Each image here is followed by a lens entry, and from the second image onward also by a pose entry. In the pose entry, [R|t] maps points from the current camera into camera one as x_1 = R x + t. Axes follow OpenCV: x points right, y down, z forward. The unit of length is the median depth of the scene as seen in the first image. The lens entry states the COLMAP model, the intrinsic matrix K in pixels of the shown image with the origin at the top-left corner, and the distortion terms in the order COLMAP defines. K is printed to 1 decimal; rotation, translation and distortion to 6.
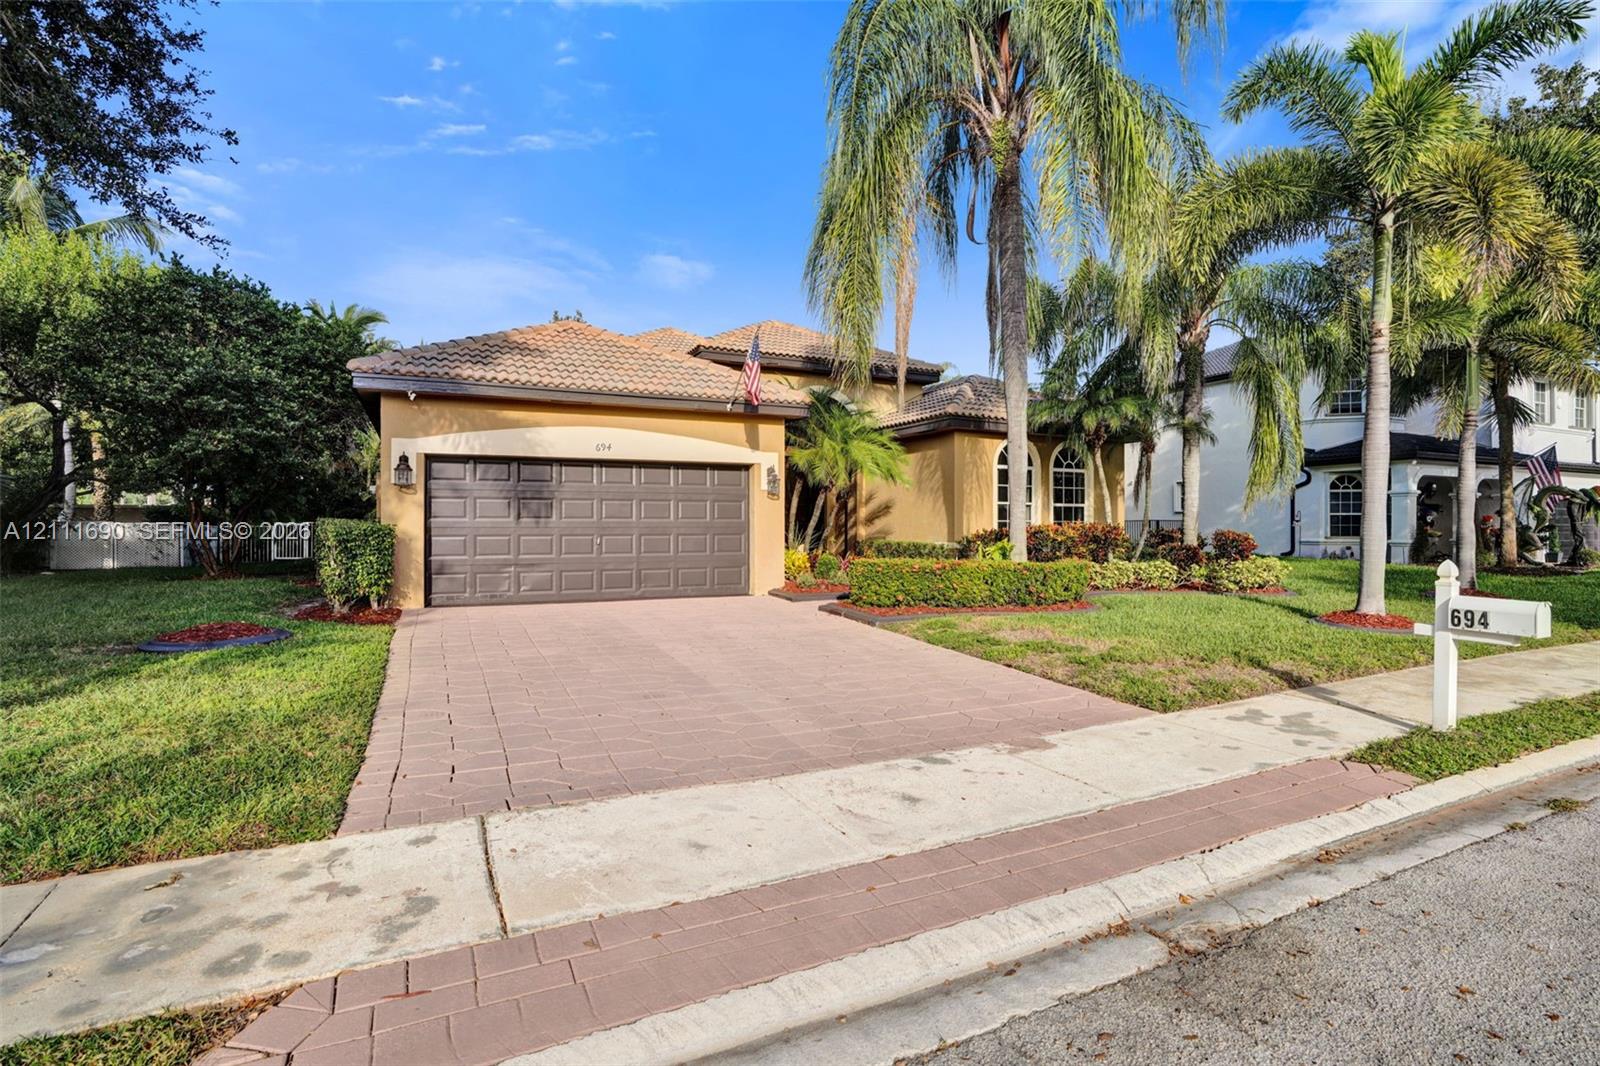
lens RADIAL K [[771.4, 0, 801.5], [0, 771.4, 526.7], [0, 0, 1]] dist [-0.048396, 0.001042]
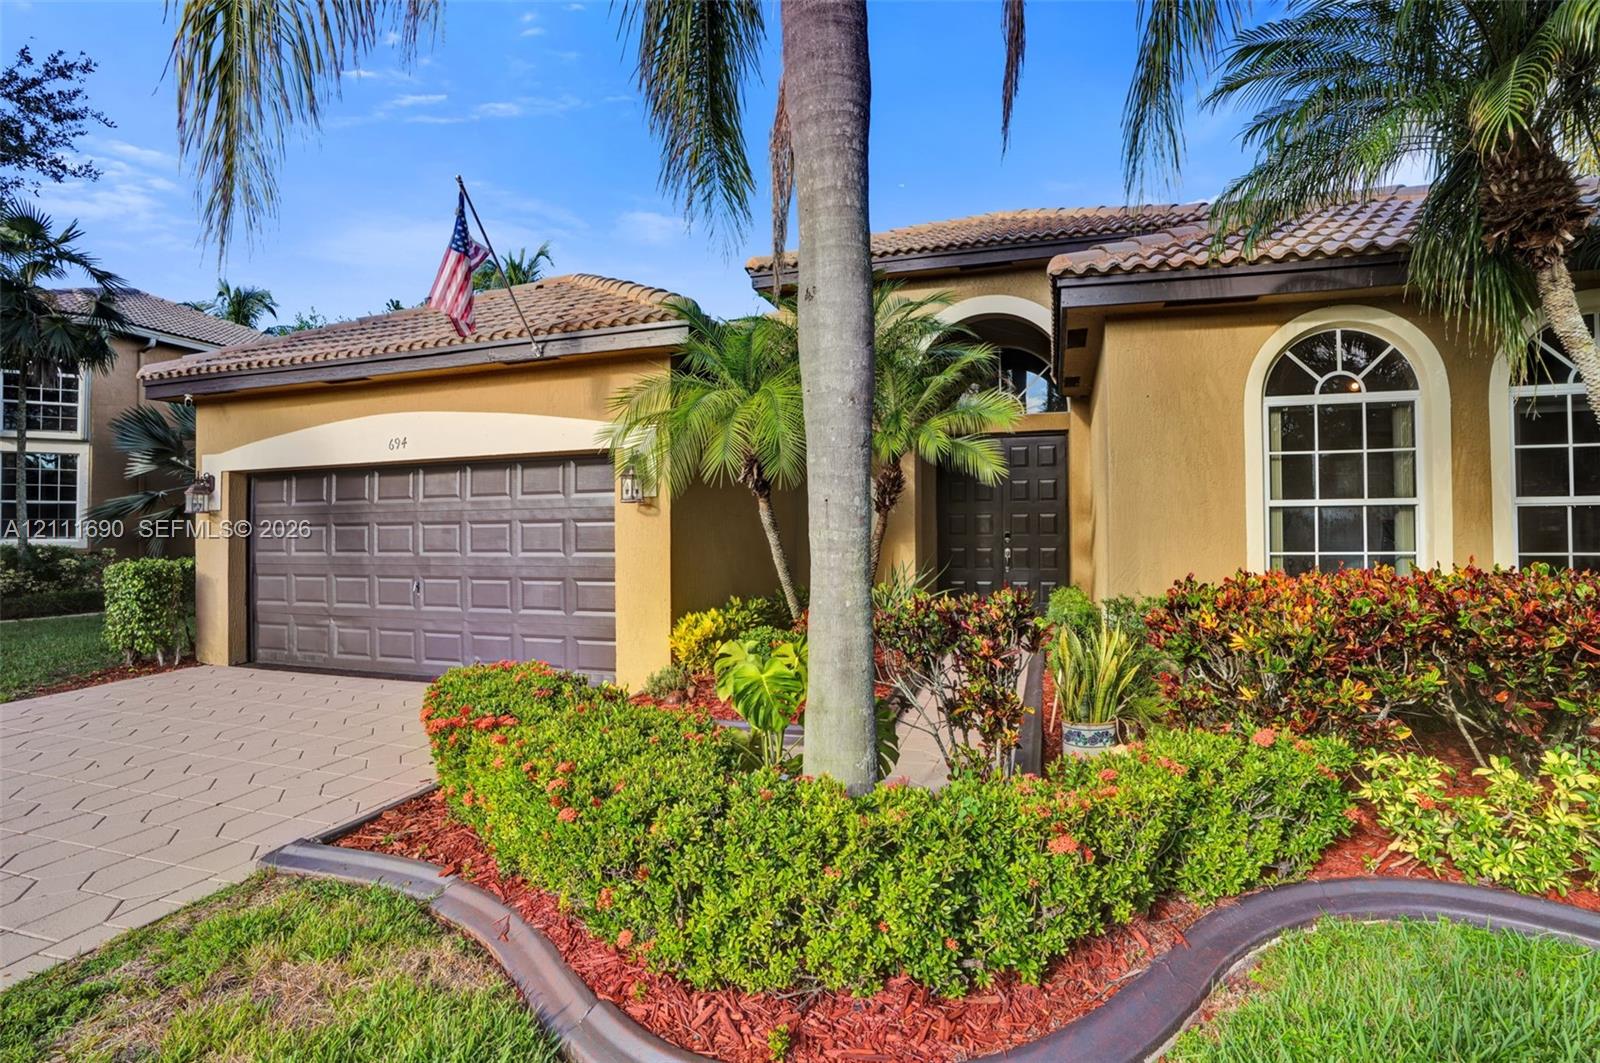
lens RADIAL K [[771.4, 0, 801.5], [0, 771.4, 525.2], [0, 0, 1]] dist [-0.048396, 0.001042]
pose [[0.717278, -0.022360, -0.696428, 0.441697], [0.000409, 0.999498, -0.031669, -0.013326], [0.696787, 0.022431, 0.716927, 0.776933]]
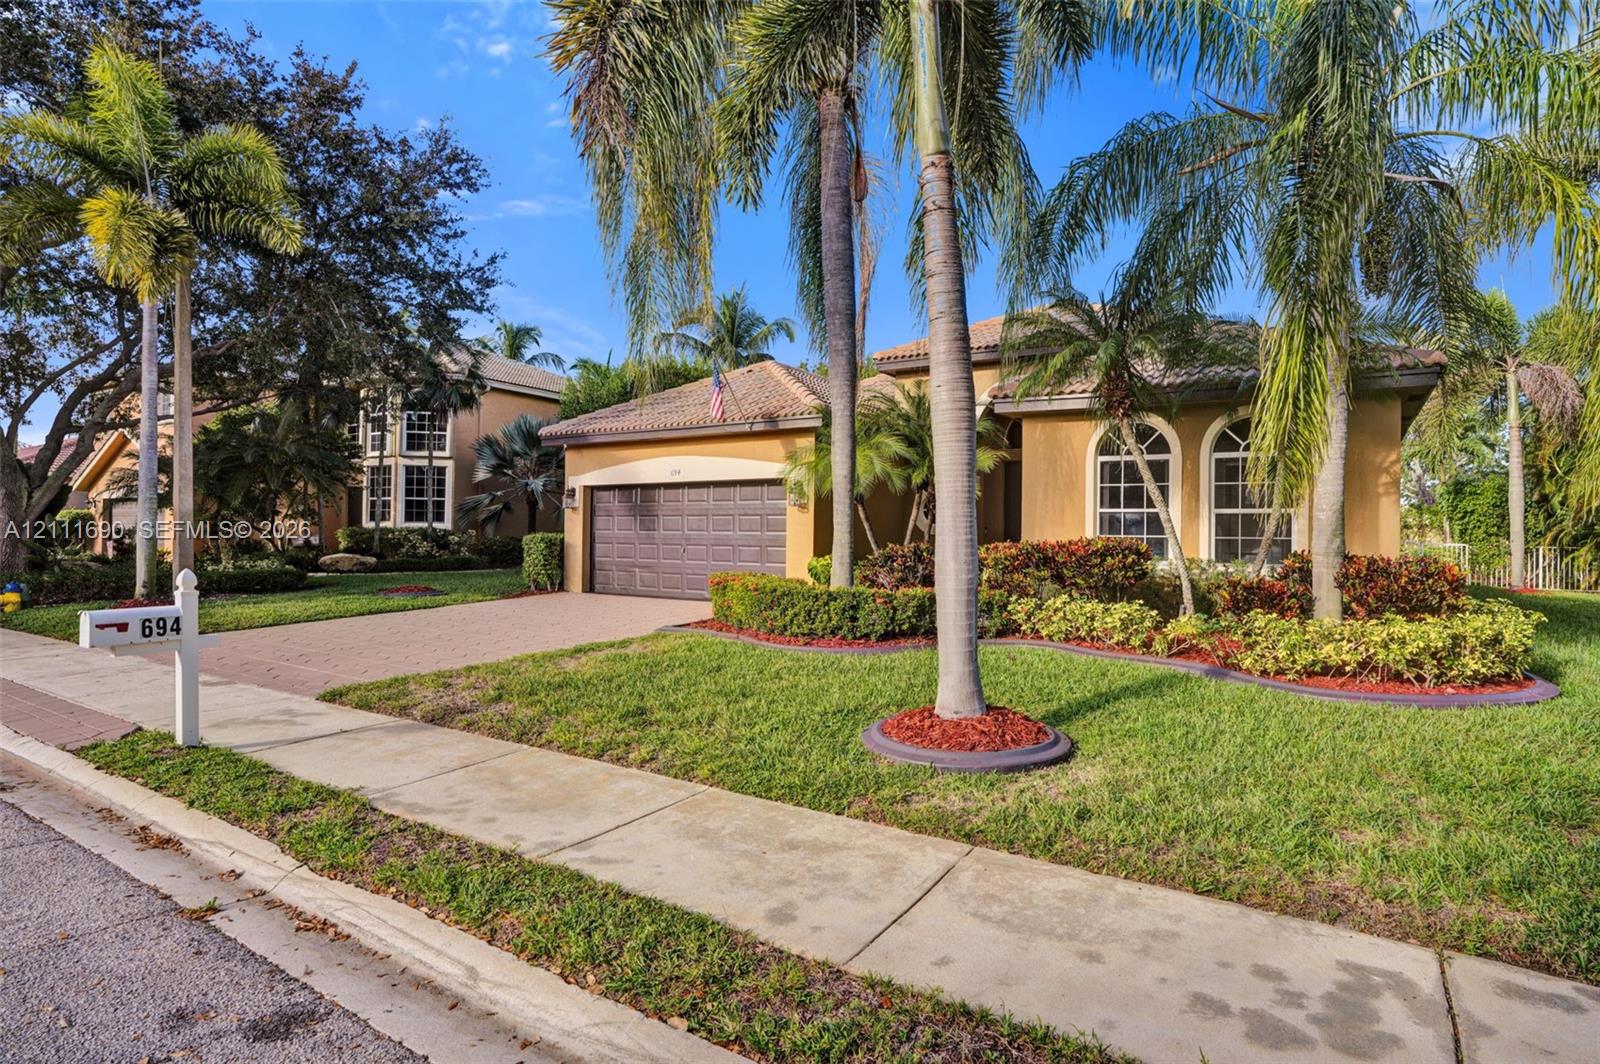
lens RADIAL K [[800.0, 0, 824.6], [0, 800.0, 531.3], [0, 0, 1]] dist [-0.033003, 0.000594]
pose [[0.538501, -0.004466, -0.842613, 0.941923], [-0.021735, 0.999580, -0.019188, 0.008922], [0.842344, 0.028647, 0.538178, 0.518493]]
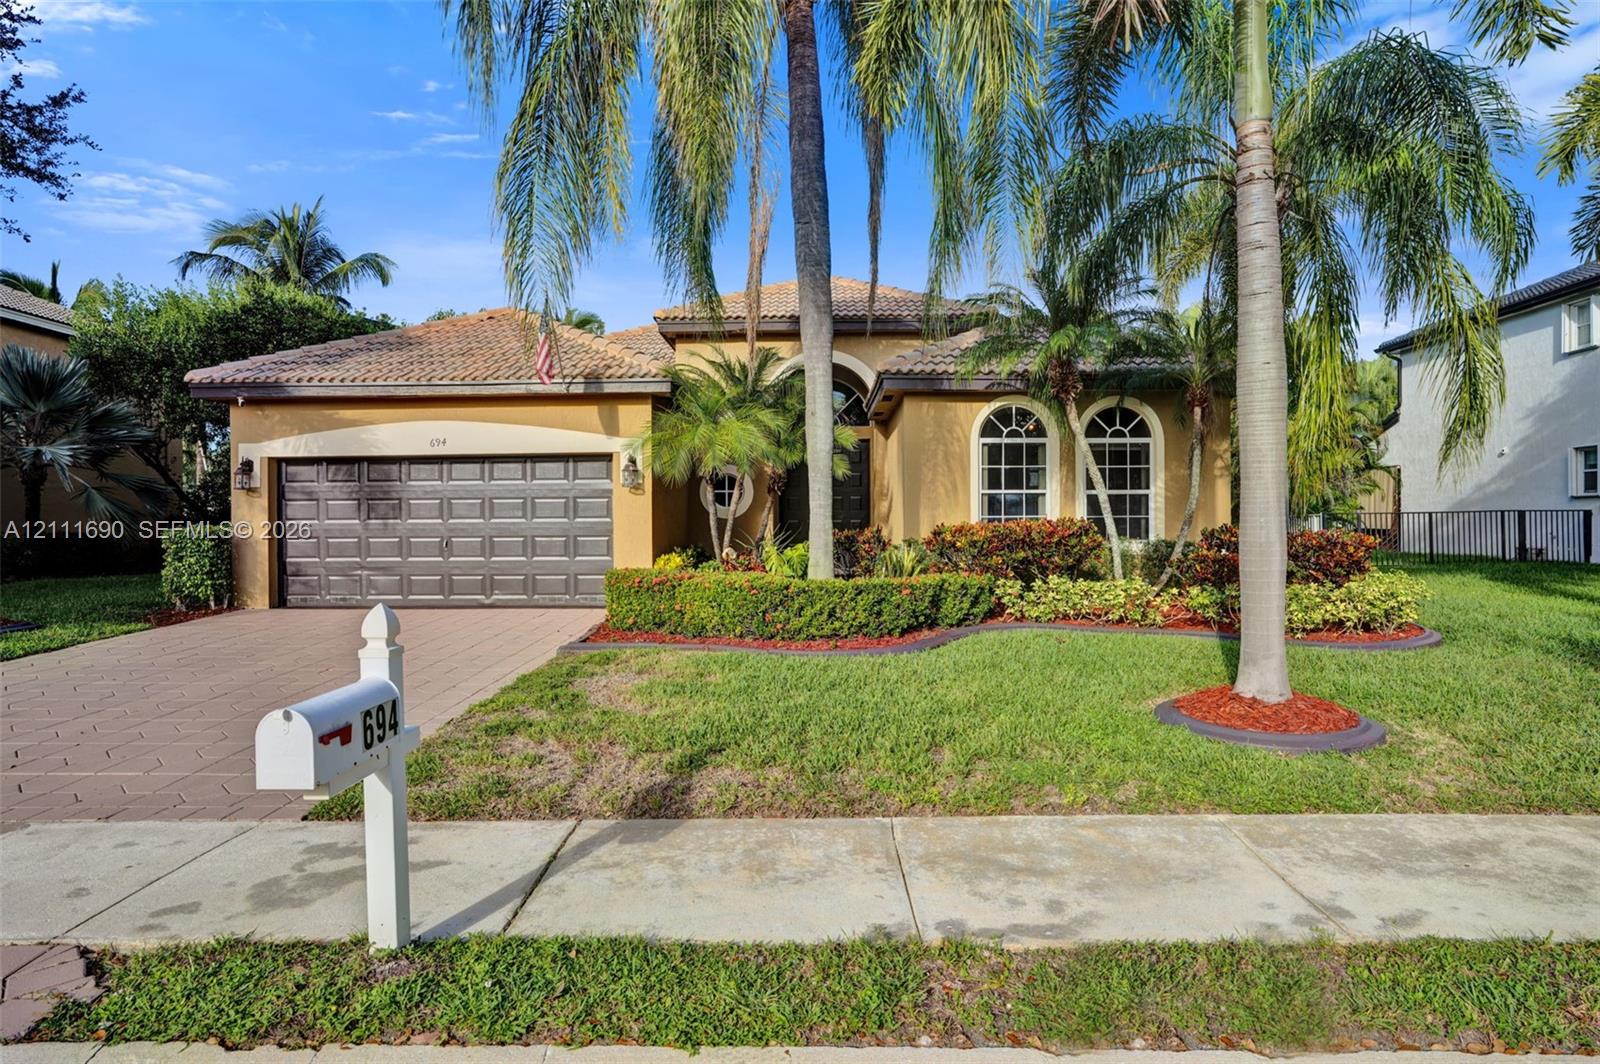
lens RADIAL K [[848.2, 0, 800.0], [0, 848.2, 532.0], [0, 0, 1]] dist [-0.051135, 0.032684]
pose [[0.887251, -0.005649, -0.461252, 0.599862], [0.004275, 0.999983, -0.004022, 0.010645], [0.461267, 0.001597, 0.887260, 0.302119]]
